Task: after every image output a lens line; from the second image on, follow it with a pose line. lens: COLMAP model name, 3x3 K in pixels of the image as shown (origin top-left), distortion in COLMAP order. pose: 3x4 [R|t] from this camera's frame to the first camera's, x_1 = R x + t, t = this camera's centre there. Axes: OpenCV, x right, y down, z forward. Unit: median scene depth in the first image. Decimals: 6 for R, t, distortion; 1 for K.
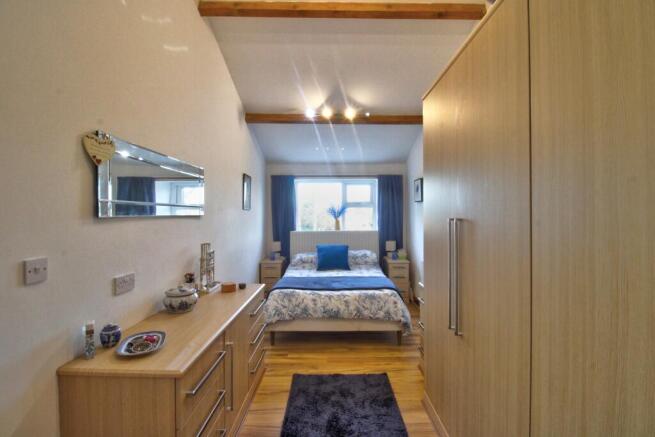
lens RADIAL K [[314.0, 0, 327.5], [0, 314.0, 218.5], [0, 0, 1]] dist [-0.006000, -0.000703]
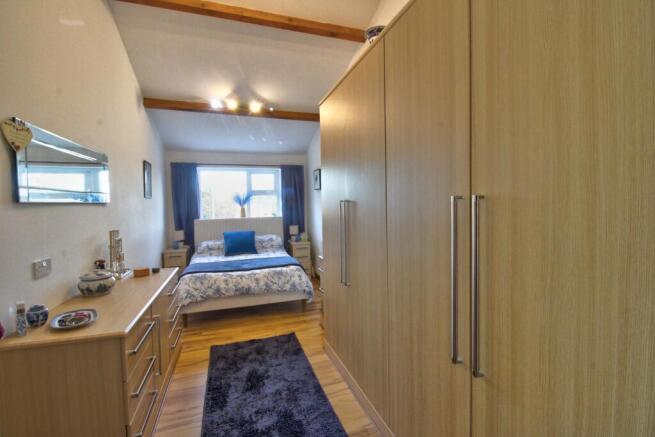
lens RADIAL K [[314.0, 0, 327.5], [0, 314.0, 218.5], [0, 0, 1]] dist [-0.006000, -0.000703]
pose [[0.951116, -0.026740, 0.307674, -0.039667], [0.016135, 0.999186, 0.036960, 0.012888], [-0.308412, -0.030189, 0.950774, -0.135167]]
